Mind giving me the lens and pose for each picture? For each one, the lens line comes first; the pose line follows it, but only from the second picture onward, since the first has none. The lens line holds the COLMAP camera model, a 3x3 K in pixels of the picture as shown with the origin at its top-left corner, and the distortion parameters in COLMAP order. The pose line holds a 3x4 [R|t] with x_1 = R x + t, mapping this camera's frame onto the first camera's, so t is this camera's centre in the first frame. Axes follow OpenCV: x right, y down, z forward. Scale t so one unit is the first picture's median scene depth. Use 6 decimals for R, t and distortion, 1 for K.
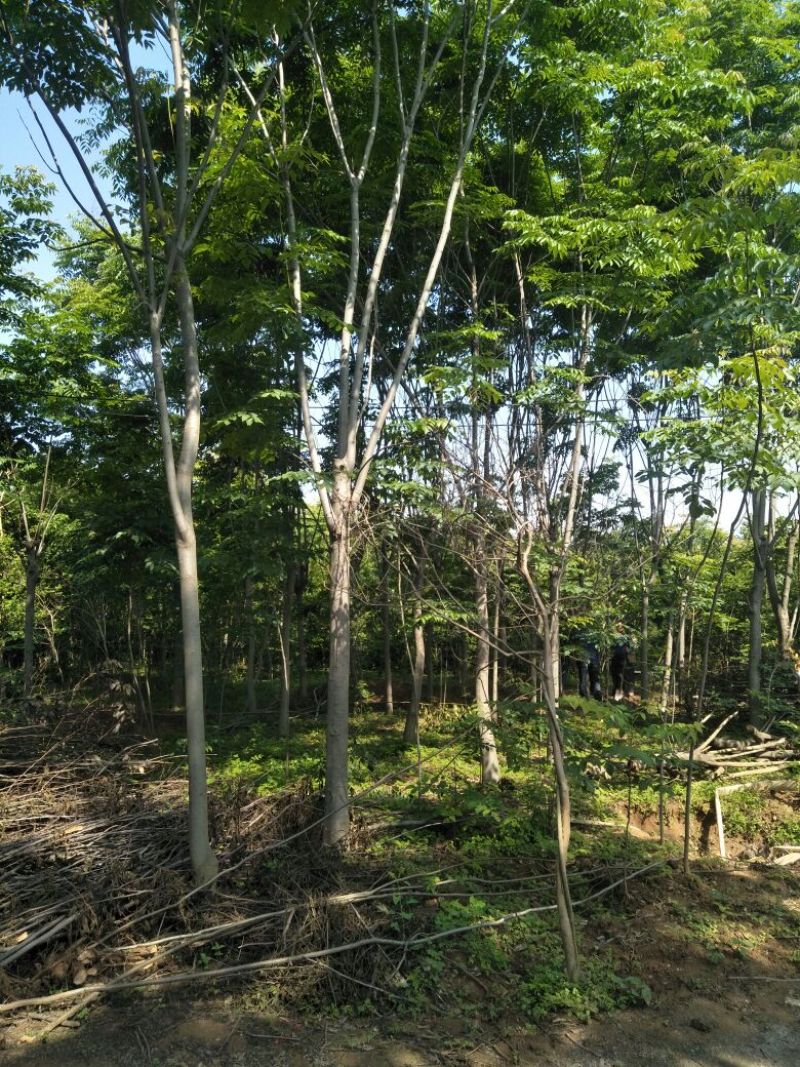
lens RADIAL K [[796.2, 0, 399.5], [0, 796.2, 531.7], [0, 0, 1]] dist [0.012462, -0.003631]
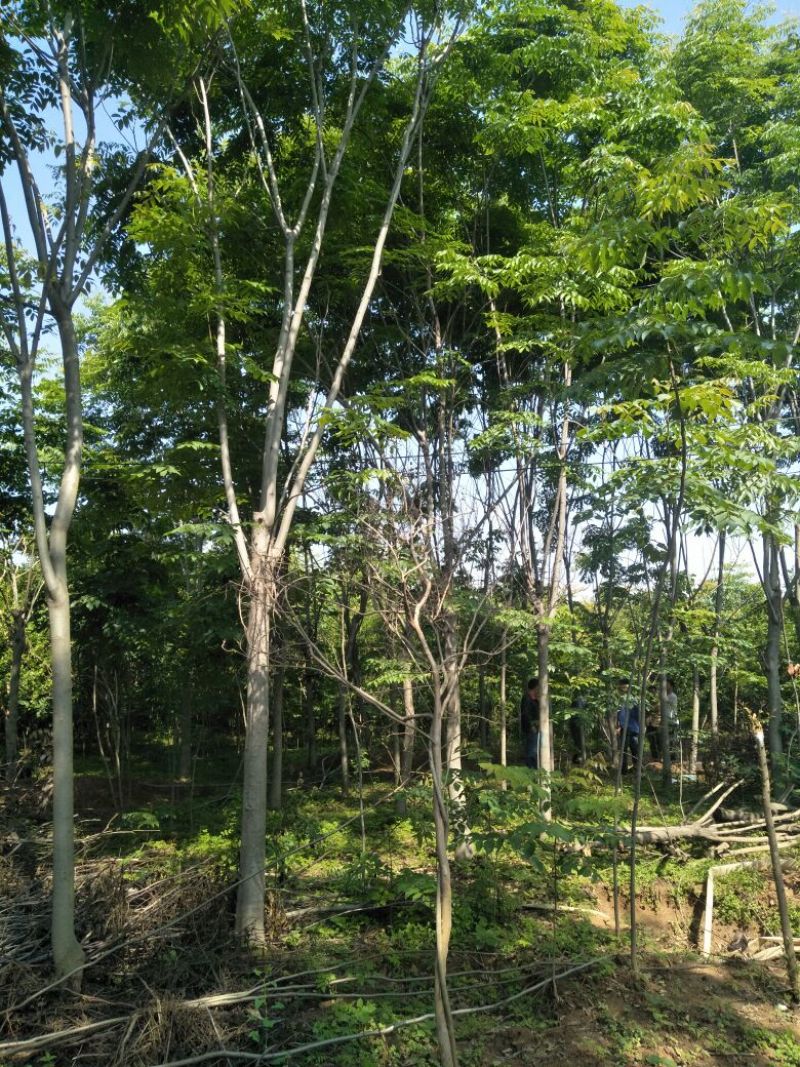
lens RADIAL K [[796.2, 0, 399.5], [0, 796.2, 531.7], [0, 0, 1]] dist [0.012462, -0.003631]
pose [[0.997134, -0.028040, -0.070264, 0.130721], [0.022285, 0.996433, -0.081391, 0.011415], [0.072296, 0.079592, 0.994202, 0.055632]]
